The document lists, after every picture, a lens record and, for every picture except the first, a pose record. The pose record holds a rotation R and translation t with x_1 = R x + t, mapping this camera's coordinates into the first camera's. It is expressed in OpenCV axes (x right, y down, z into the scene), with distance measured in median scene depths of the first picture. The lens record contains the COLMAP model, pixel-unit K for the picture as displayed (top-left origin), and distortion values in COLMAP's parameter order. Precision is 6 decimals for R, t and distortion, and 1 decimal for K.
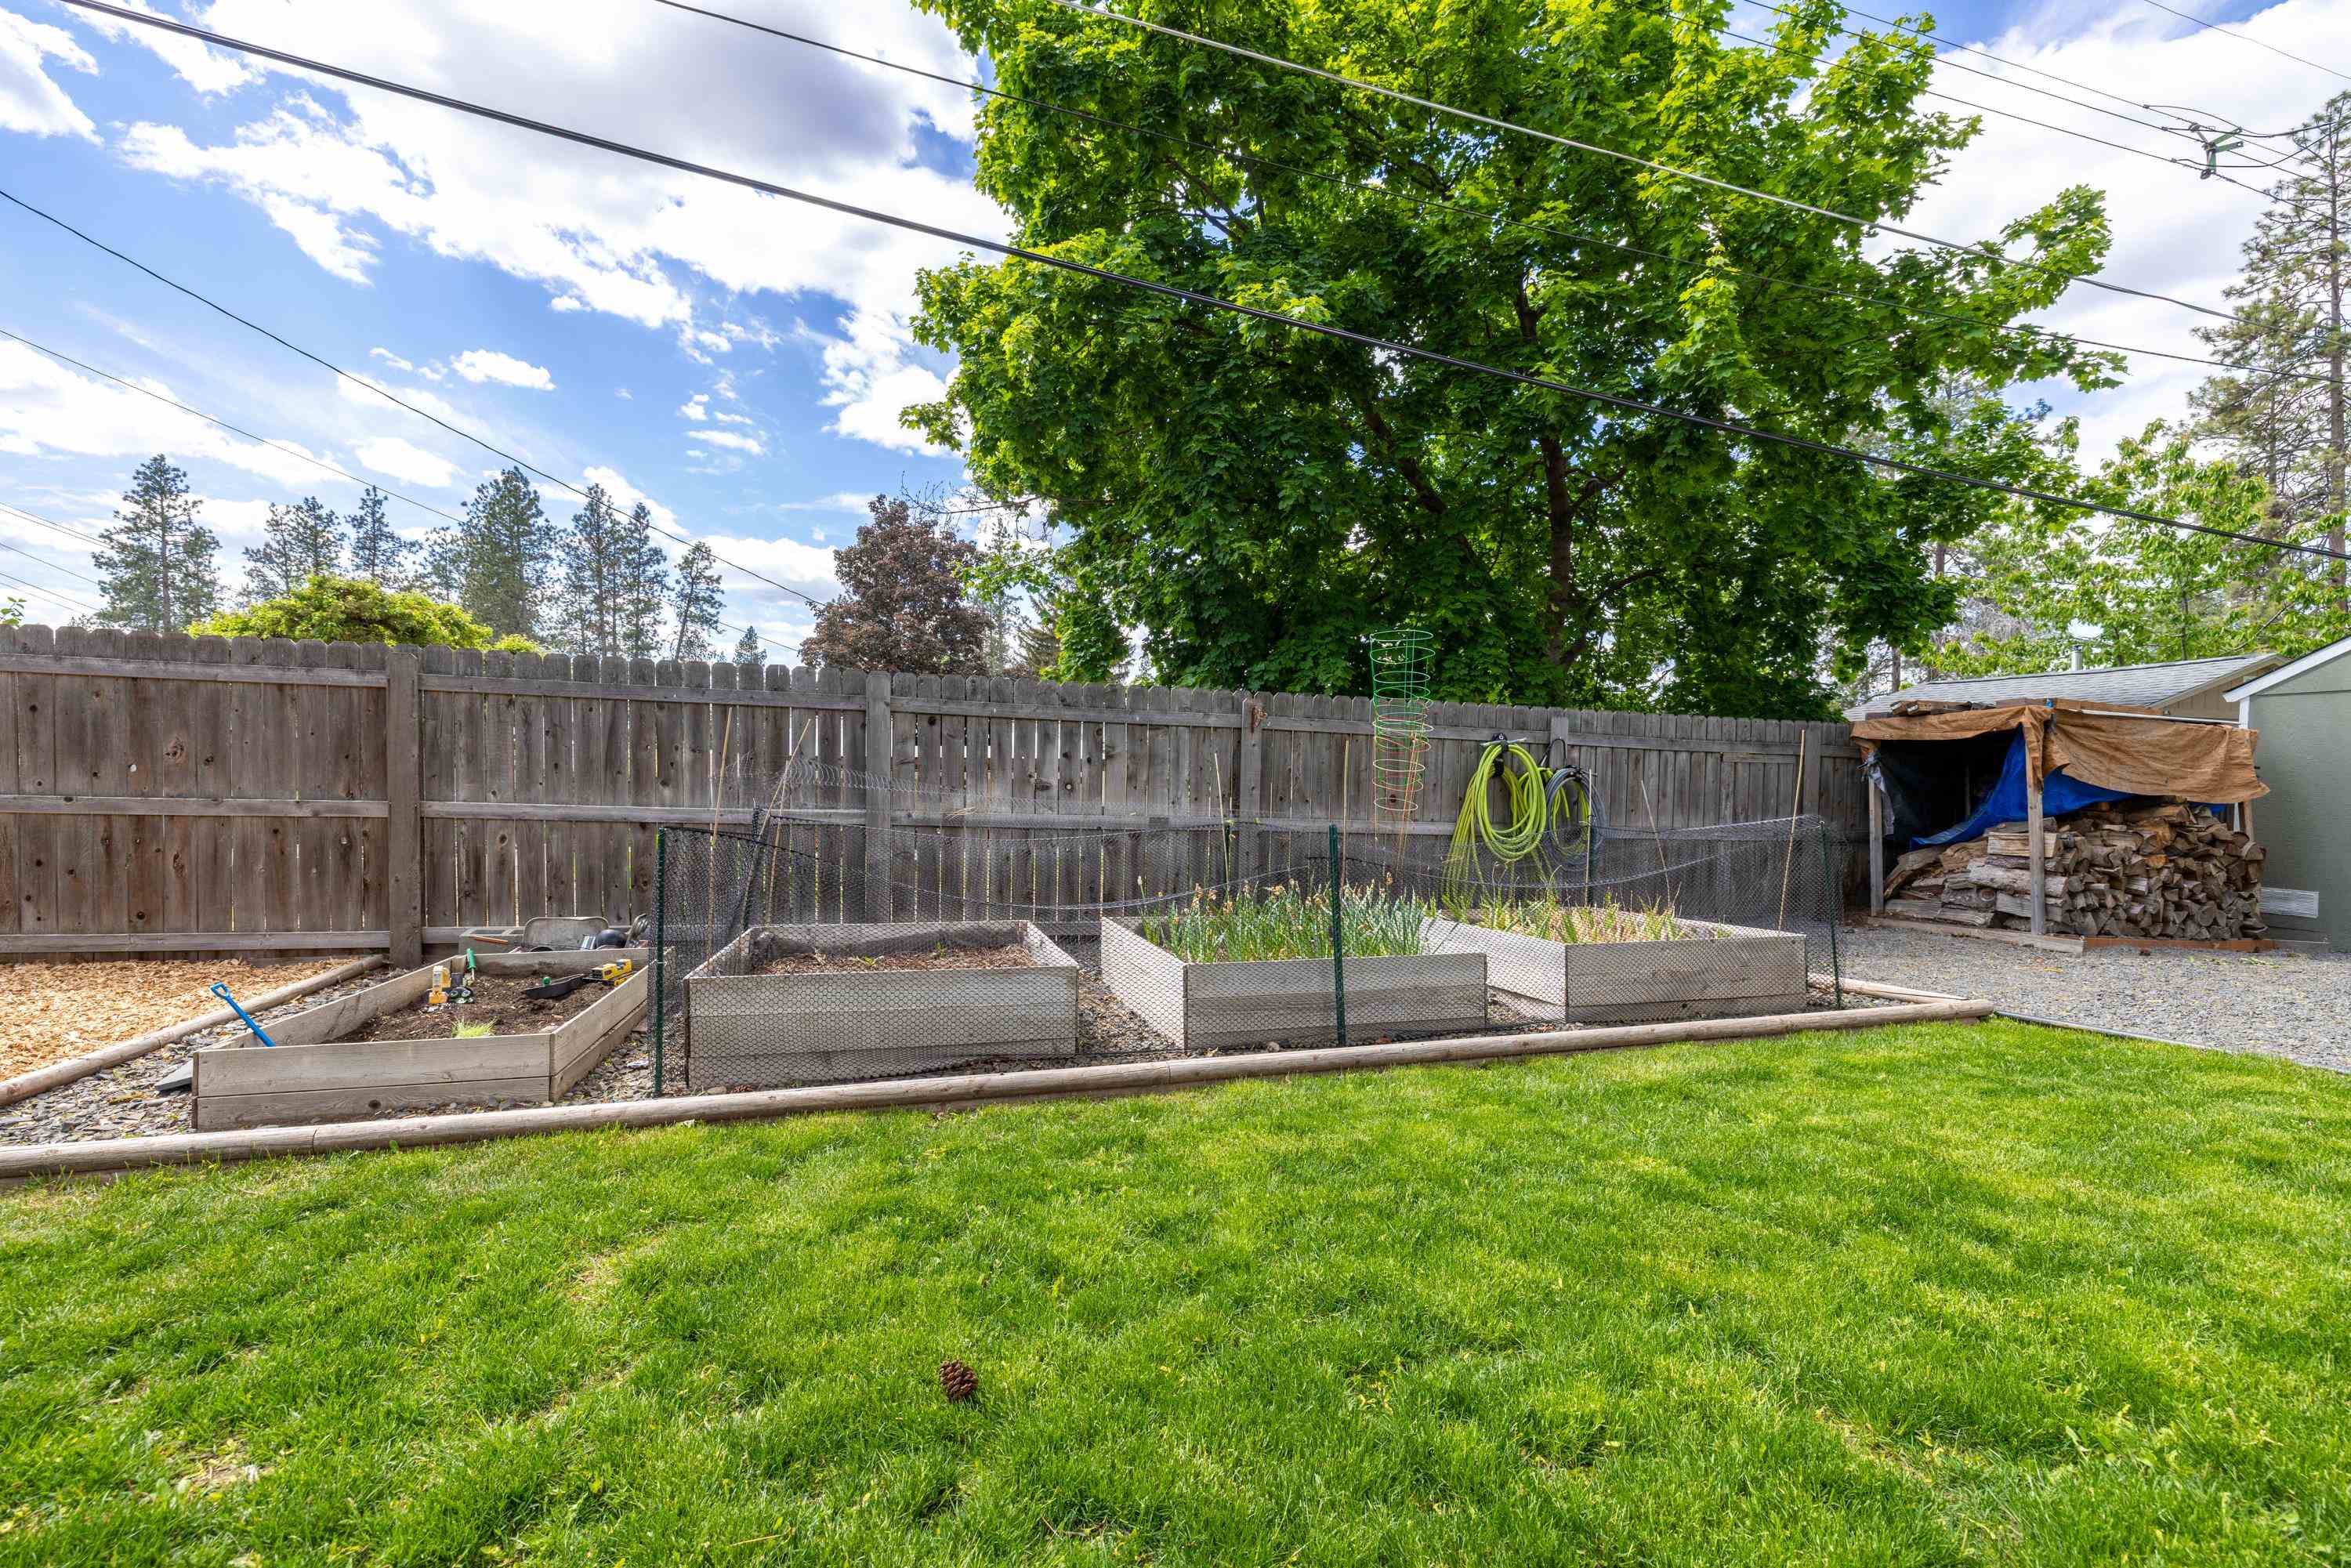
lens RADIAL K [[1000.2, 0, 1175.5], [0, 1000.2, 784.0], [0, 0, 1]] dist [0.008230, 0.000120]
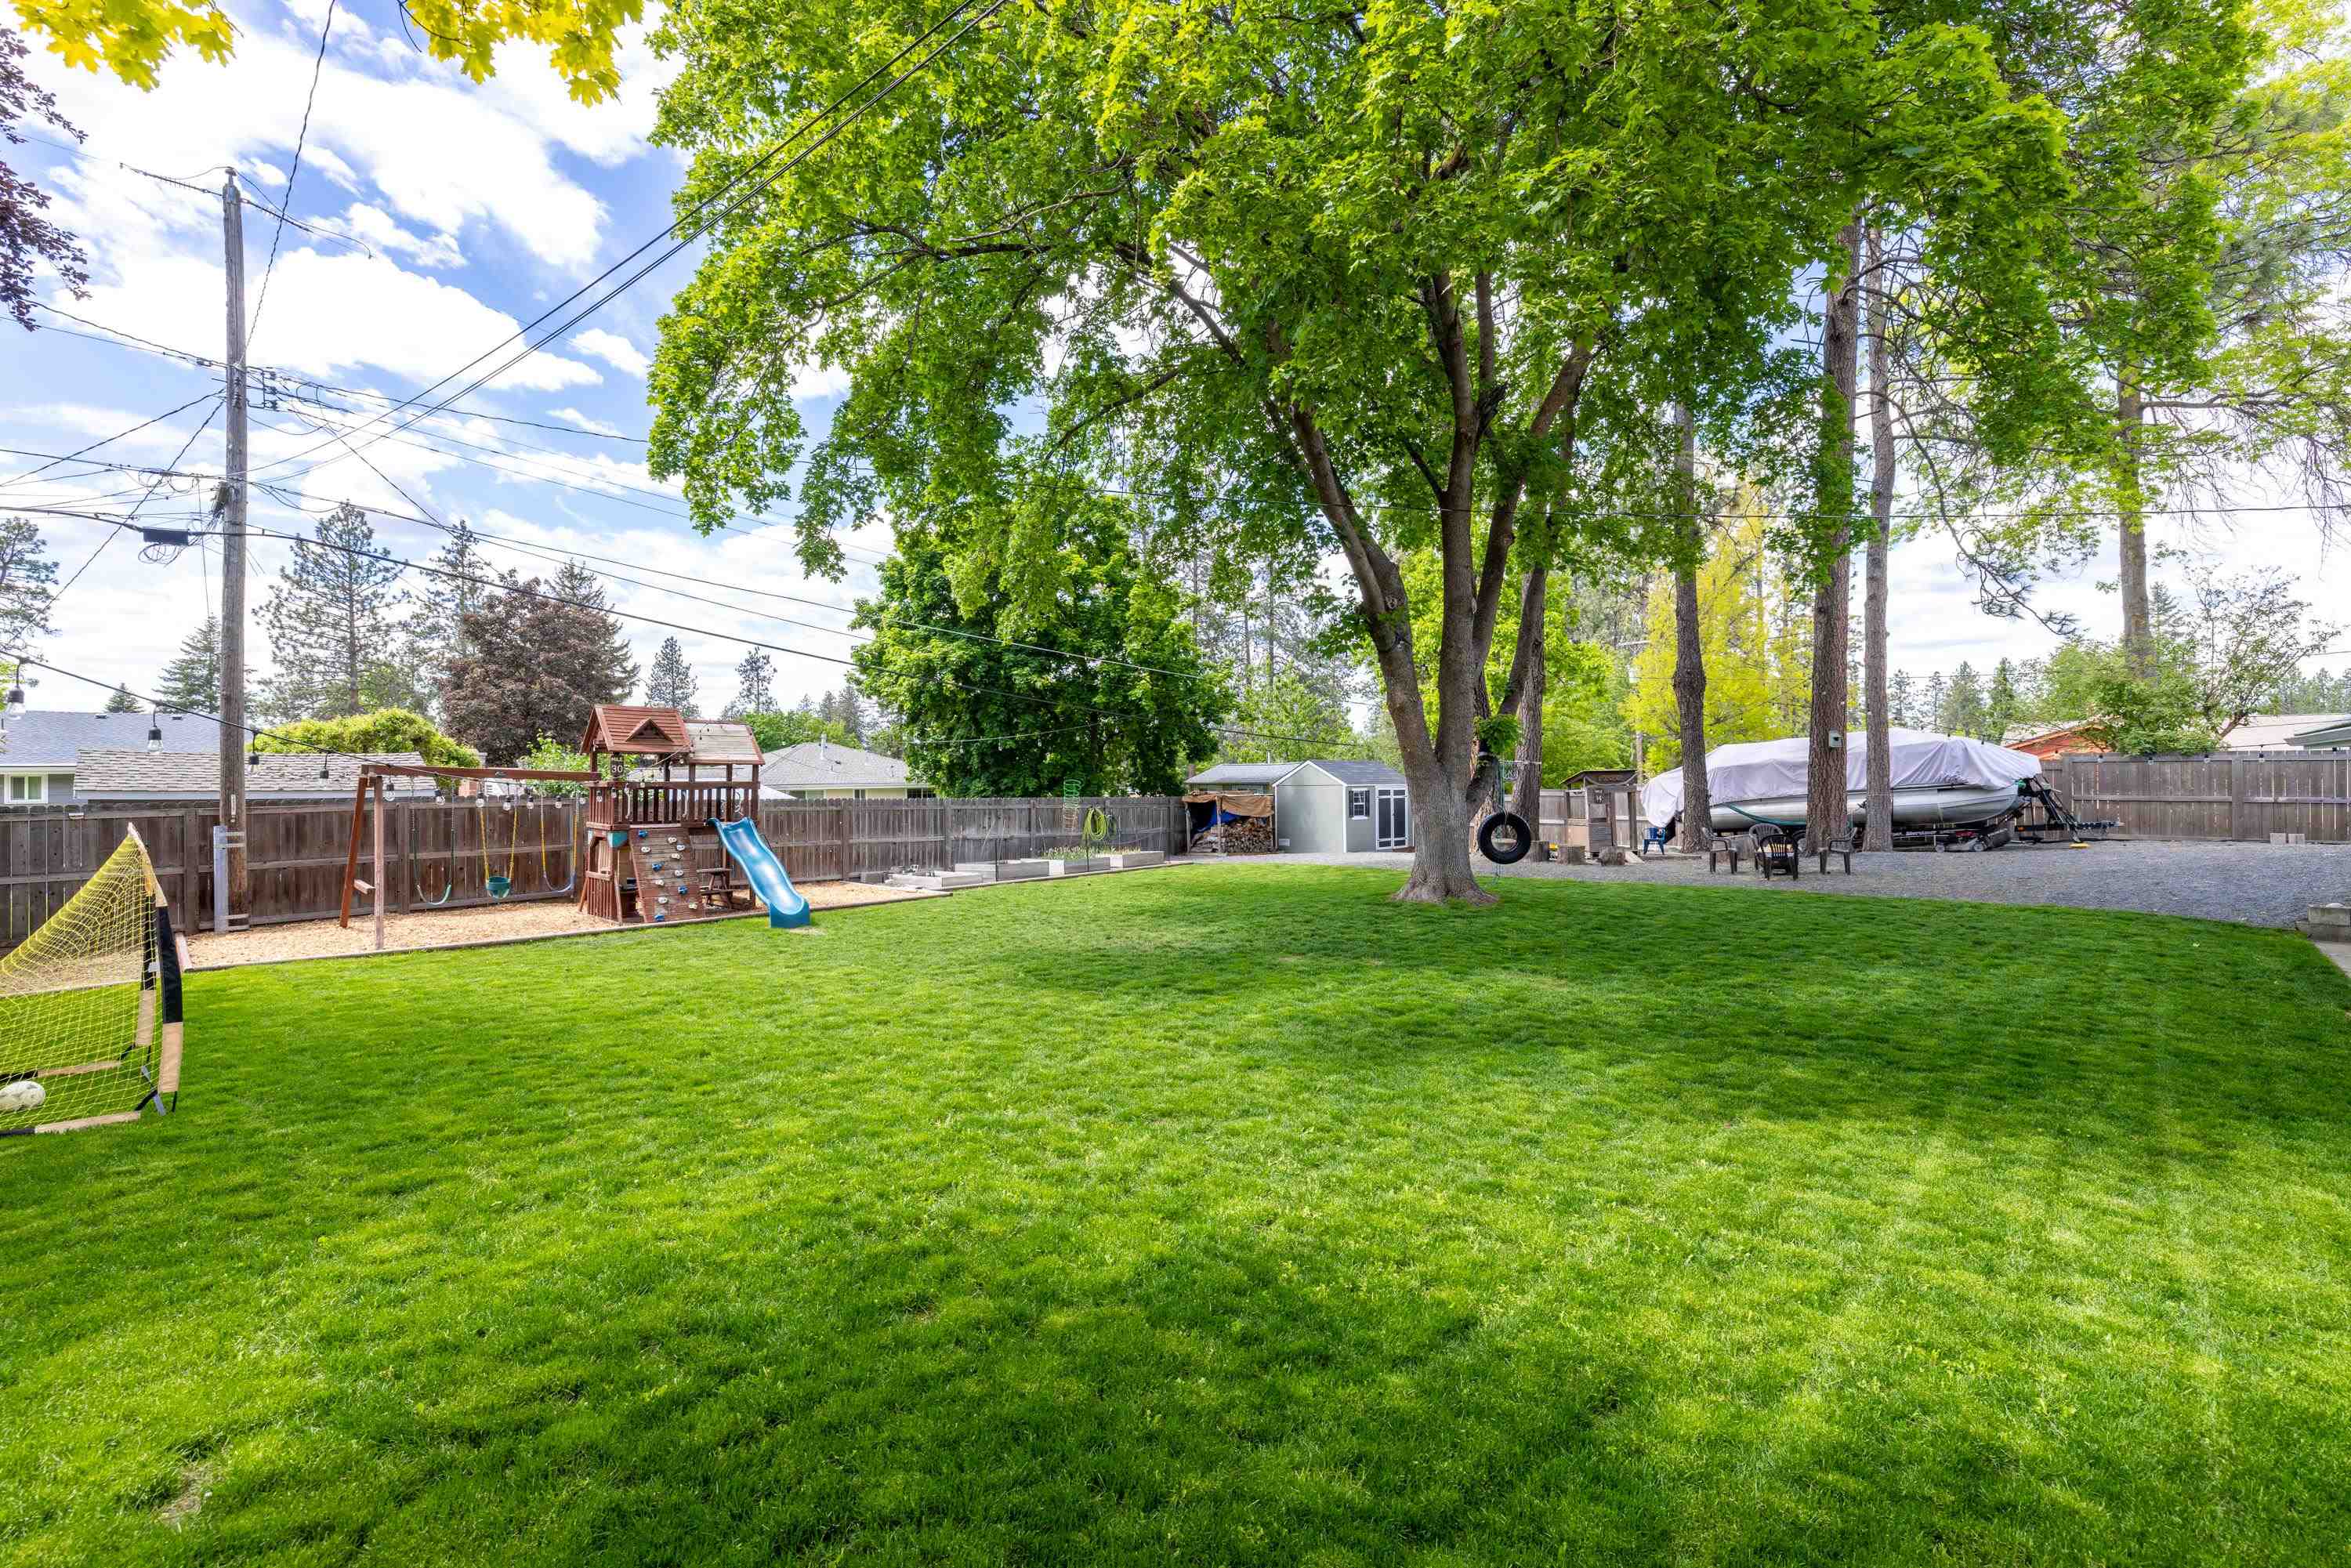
lens RADIAL K [[1029.2, 0, 1170.2], [0, 1029.2, 756.8], [0, 0, 1]] dist [0.033455, -0.010379]
pose [[0.868446, -0.011136, 0.495658, -0.788958], [0.024810, 0.999471, -0.021015, -0.089653], [-0.495162, 0.030548, 0.868263, -1.459848]]
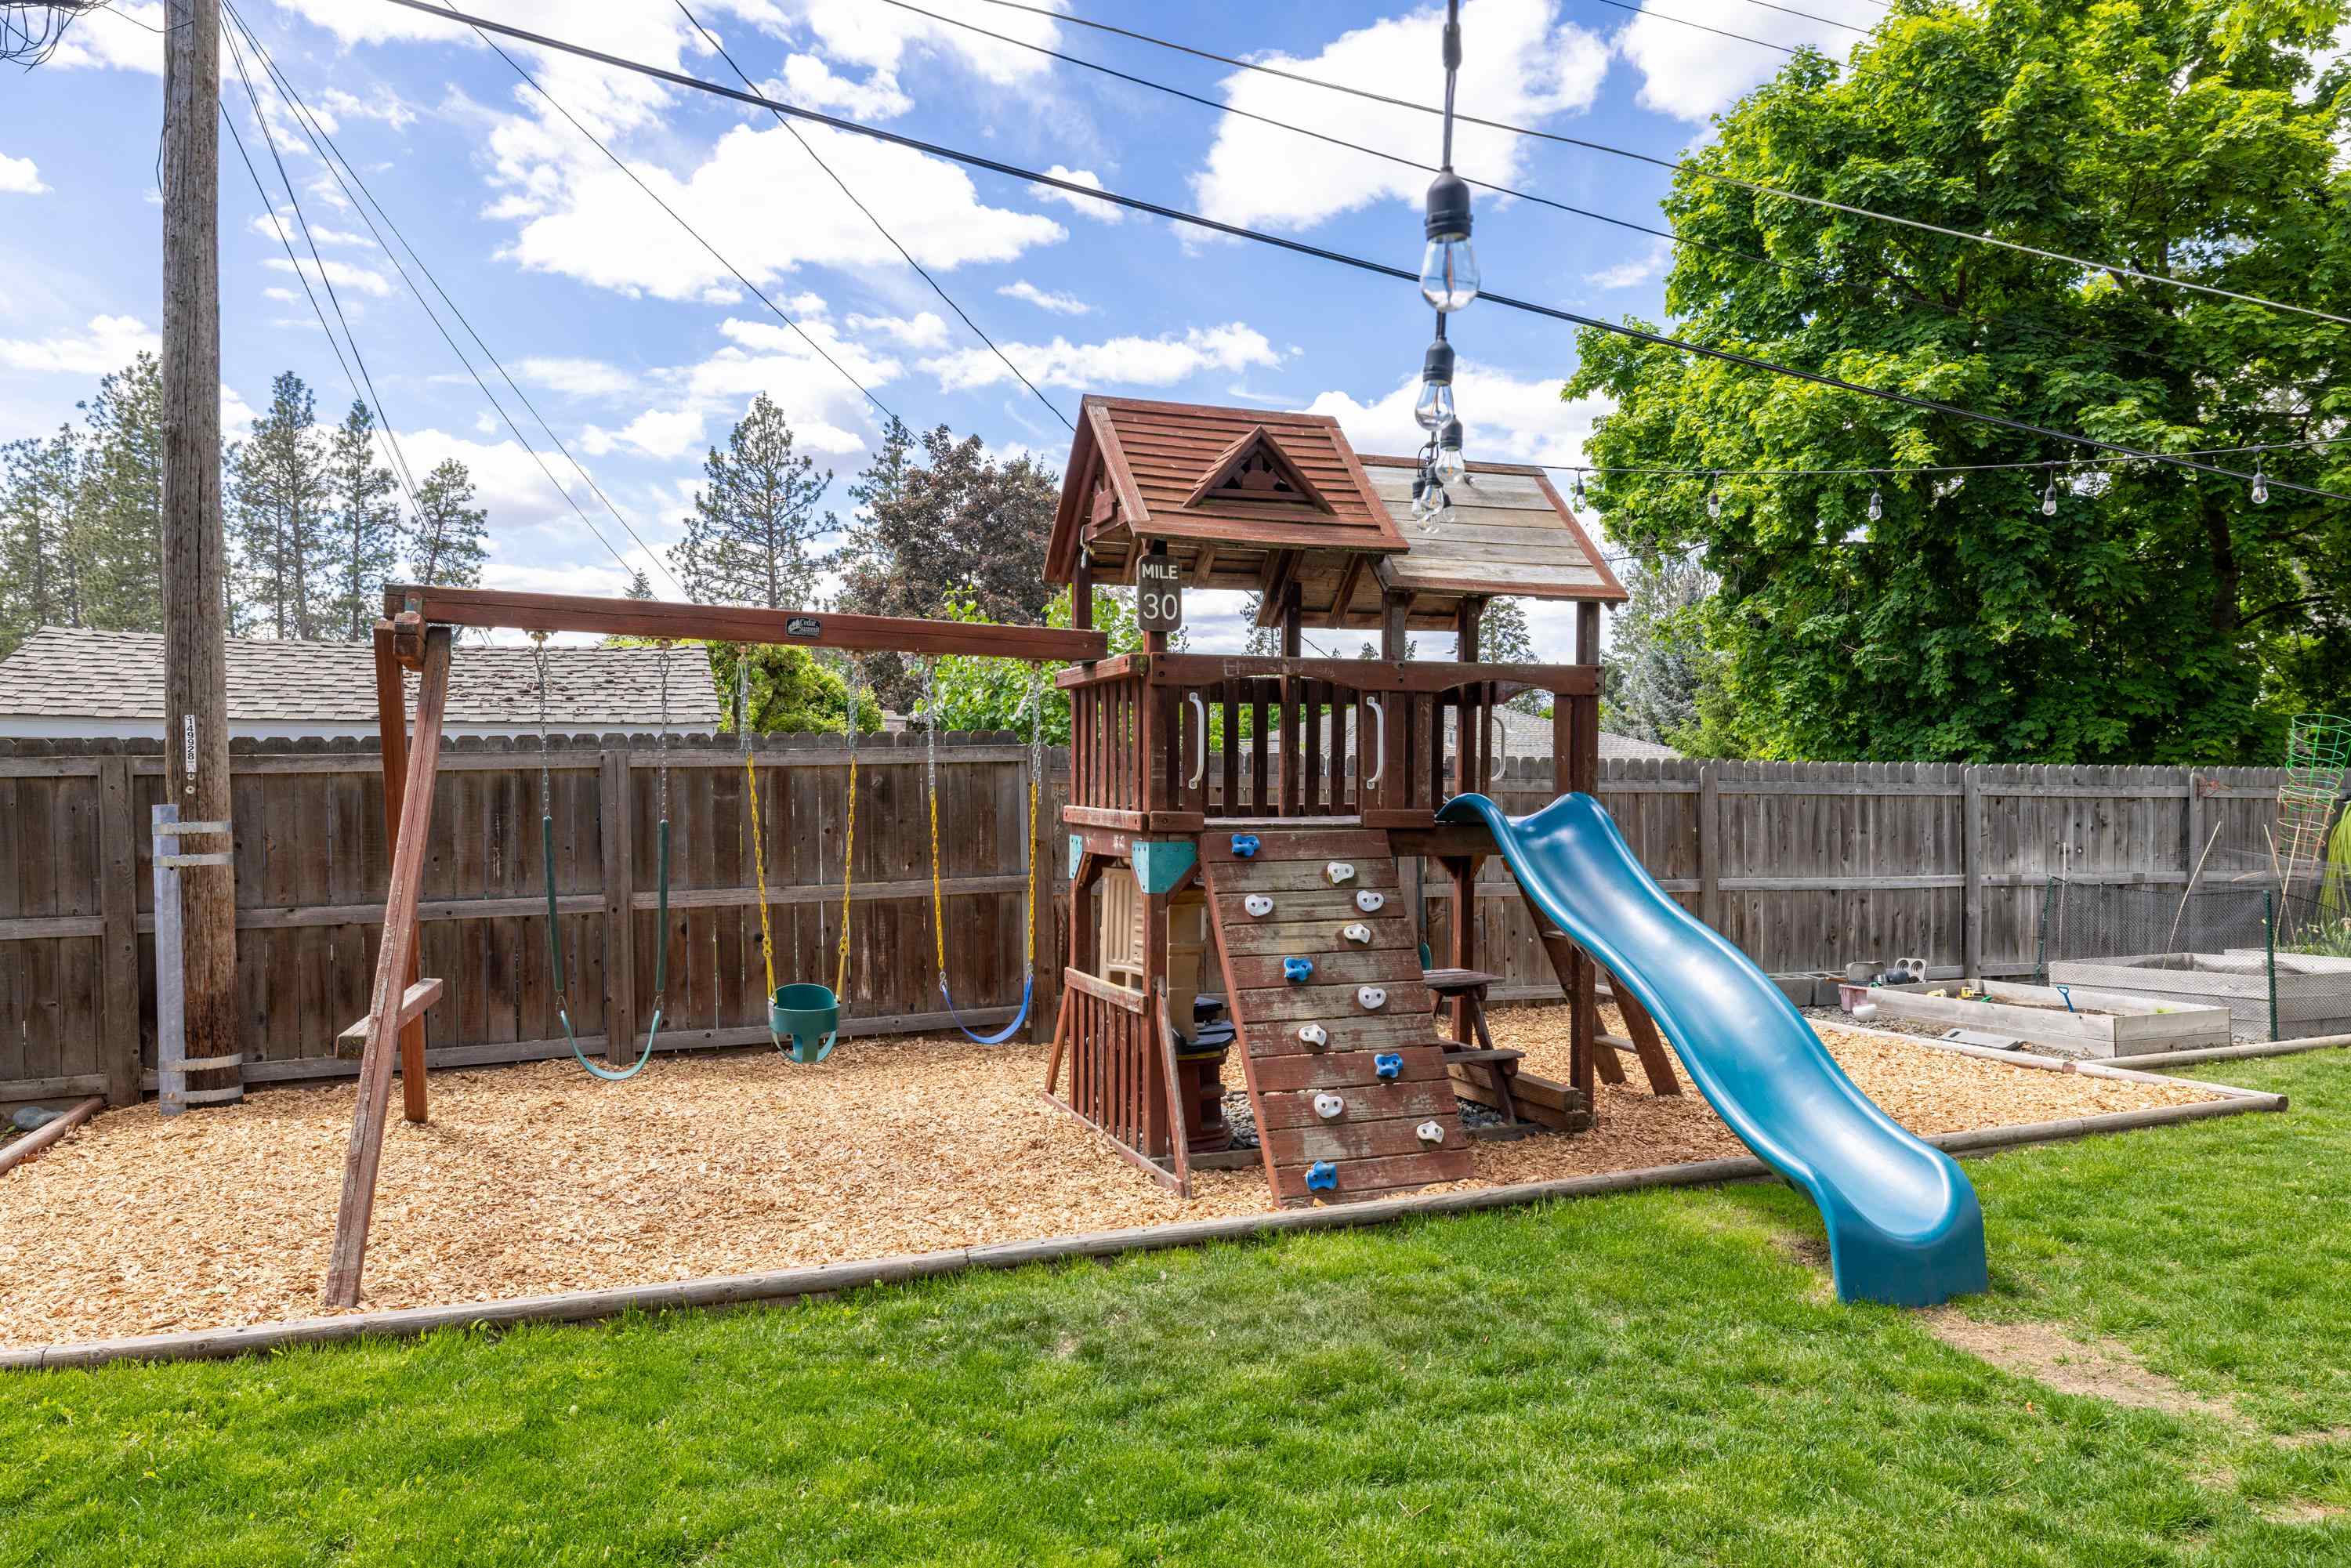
lens RADIAL K [[1551.7, 0, 1175.5], [0, 1551.7, 784.0], [0, 0, 1]] dist [0.004468, -0.000032]
pose [[0.995700, -0.025055, 0.089189, -0.789915], [0.025991, 0.999618, -0.009357, -0.051598], [-0.088920, 0.011634, 0.995971, -0.461512]]
